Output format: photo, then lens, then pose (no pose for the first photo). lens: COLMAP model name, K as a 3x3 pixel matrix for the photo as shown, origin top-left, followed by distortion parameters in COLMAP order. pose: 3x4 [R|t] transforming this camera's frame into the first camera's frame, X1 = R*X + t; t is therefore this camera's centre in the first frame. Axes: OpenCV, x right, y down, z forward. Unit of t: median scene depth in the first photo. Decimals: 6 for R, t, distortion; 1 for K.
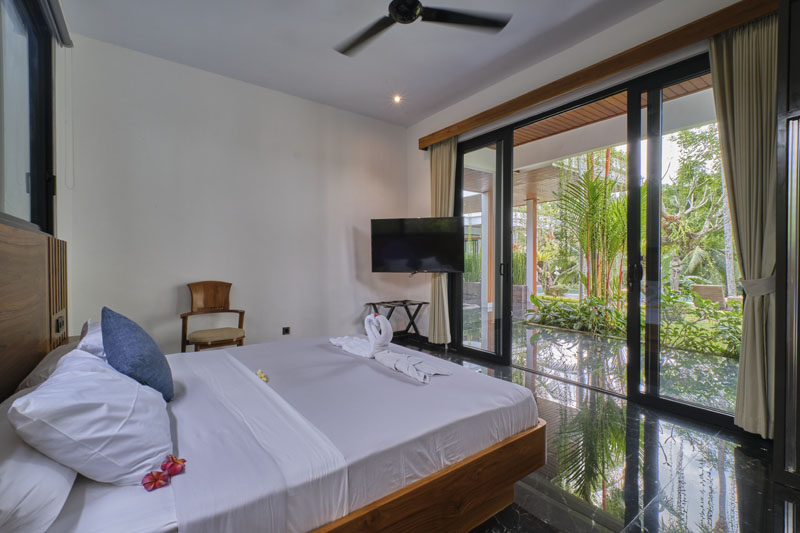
lens RADIAL K [[356.3, 0, 396.8], [0, 356.3, 264.7], [0, 0, 1]] dist [0.001795, -0.000908]
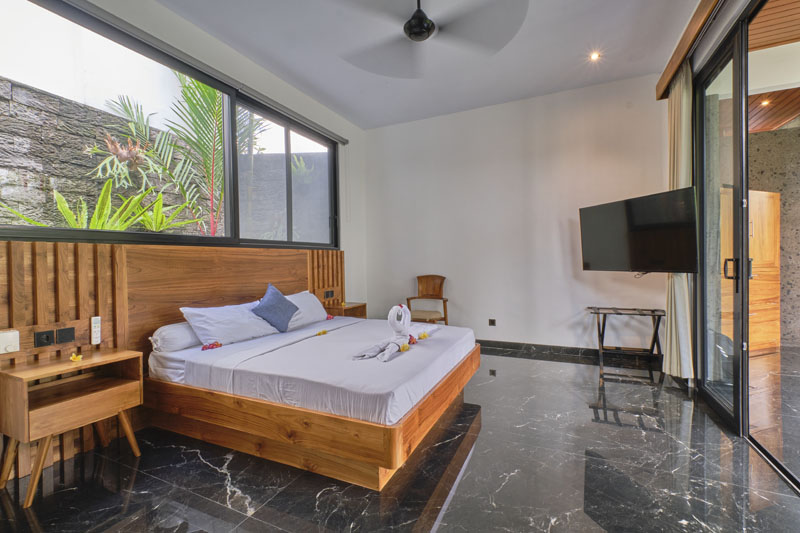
lens RADIAL K [[356.3, 0, 396.8], [0, 356.3, 264.7], [0, 0, 1]] dist [0.001795, -0.000908]
pose [[0.479633, 0.002041, -0.877467, 0.556697], [0.007390, 0.999952, 0.006365, -0.001554], [0.877438, -0.009538, 0.479596, 0.241788]]
